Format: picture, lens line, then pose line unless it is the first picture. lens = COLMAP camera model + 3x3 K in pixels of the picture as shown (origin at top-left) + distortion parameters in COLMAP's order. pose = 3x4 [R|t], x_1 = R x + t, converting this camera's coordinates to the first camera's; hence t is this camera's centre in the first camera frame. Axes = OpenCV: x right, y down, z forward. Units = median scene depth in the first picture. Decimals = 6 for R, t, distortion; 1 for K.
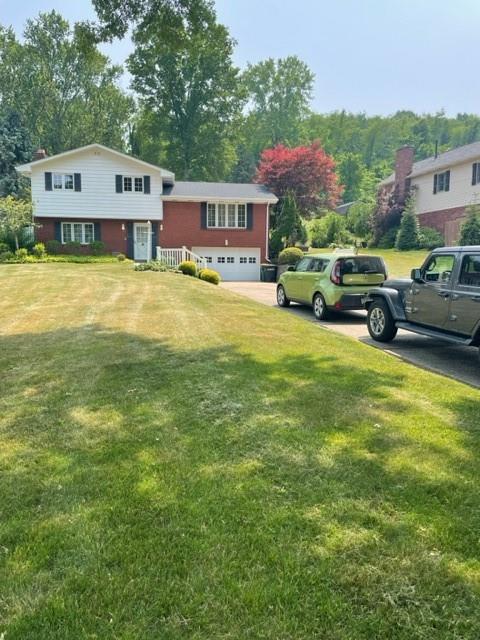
lens RADIAL K [[490.0, 0, 240.0], [0, 490.0, 320.0], [0, 0, 1]] dist [0.051888, -0.002852]
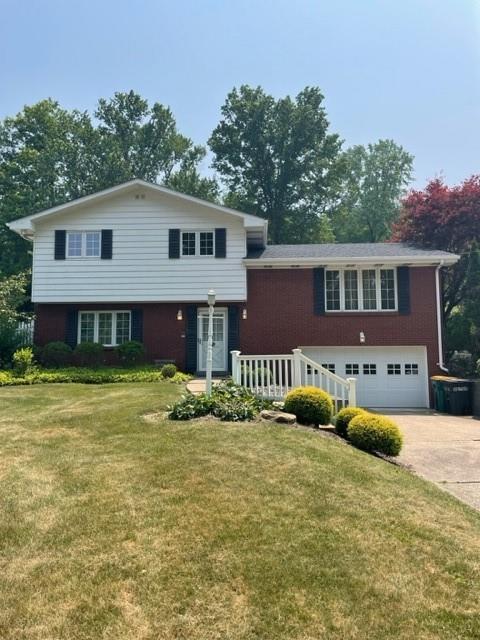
lens RADIAL K [[490.0, 0, 240.0], [0, 490.0, 320.0], [0, 0, 1]] dist [0.051888, -0.002852]
pose [[0.985035, -0.028852, -0.169924, -0.069351], [-0.004338, 0.981427, -0.191786, -0.073134], [0.172301, 0.189653, 0.966615, 0.454337]]
